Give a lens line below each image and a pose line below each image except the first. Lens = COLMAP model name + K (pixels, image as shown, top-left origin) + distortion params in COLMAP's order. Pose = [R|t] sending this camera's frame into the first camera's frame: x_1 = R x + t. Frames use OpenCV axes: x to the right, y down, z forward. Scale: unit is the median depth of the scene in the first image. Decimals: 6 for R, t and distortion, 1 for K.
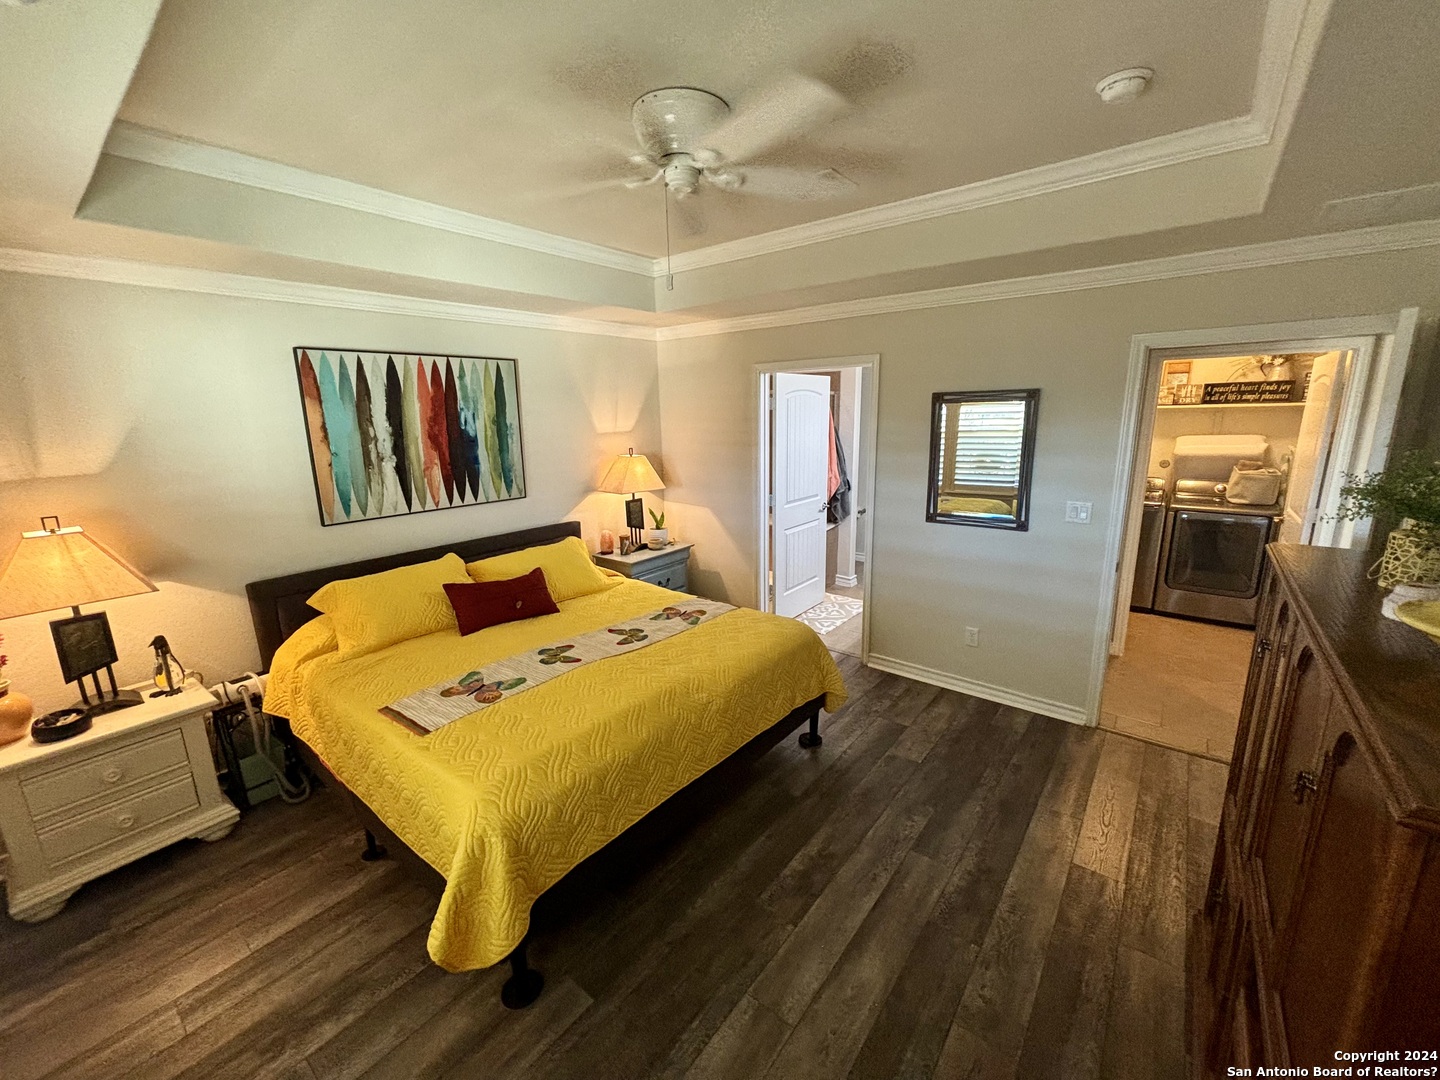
lens RADIAL K [[577.3, 0, 723.9], [0, 577.3, 539.9], [0, 0, 1]] dist [0.002782, 0.000339]
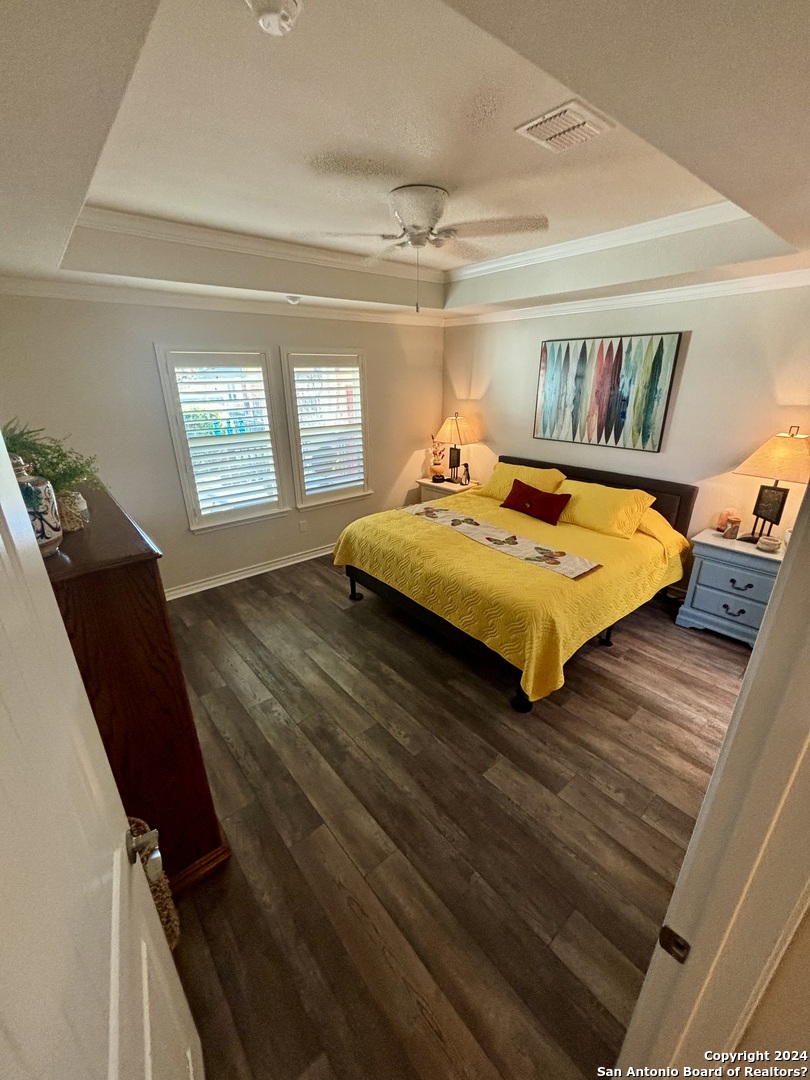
lens RADIAL K [[432.1, 0, 406.1], [0, 432.1, 538.6], [0, 0, 1]] dist [-0.008079, -0.000056]
pose [[-0.188221, 0.374415, -0.907957, 0.820447], [-0.199317, 0.890680, 0.408609, -0.224825], [0.961689, 0.257880, -0.093017, 0.792524]]
